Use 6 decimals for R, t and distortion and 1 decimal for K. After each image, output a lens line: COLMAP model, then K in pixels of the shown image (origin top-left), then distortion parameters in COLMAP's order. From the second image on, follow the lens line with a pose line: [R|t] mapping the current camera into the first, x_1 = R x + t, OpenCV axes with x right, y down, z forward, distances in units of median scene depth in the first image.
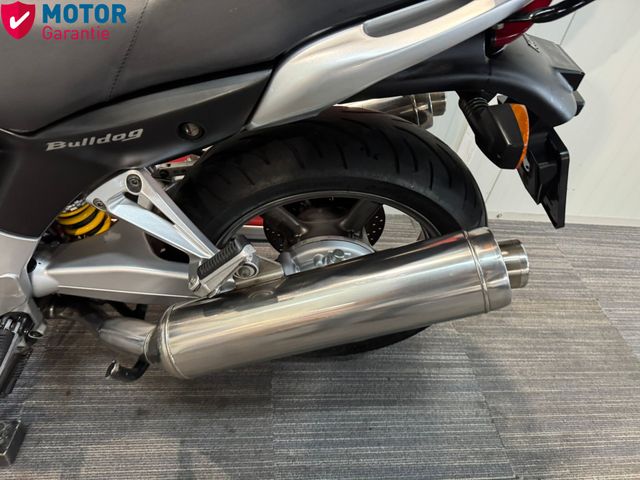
lens RADIAL K [[448.4, 0, 320.0], [0, 448.4, 240.0], [0, 0, 1]] dist [0.035916, -0.066622]
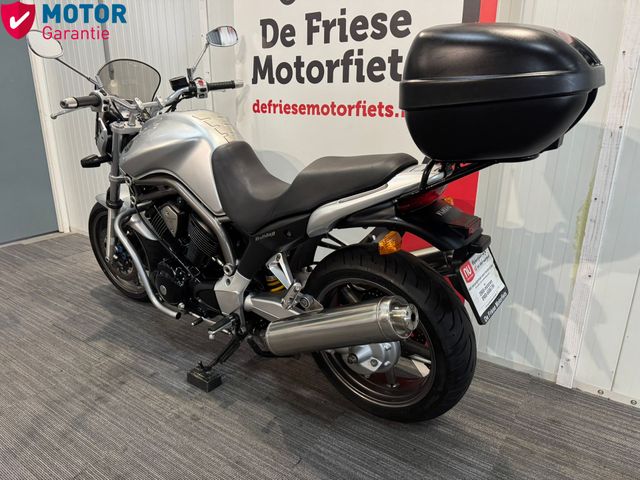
lens RADIAL K [[448.4, 0, 320.0], [0, 448.4, 240.0], [0, 0, 1]] dist [0.035916, -0.066622]
pose [[0.756242, 0.062423, -0.651307, 1.040966], [-0.340338, 0.887701, -0.310091, 0.362439], [0.558810, 0.456169, 0.692562, -0.482862]]
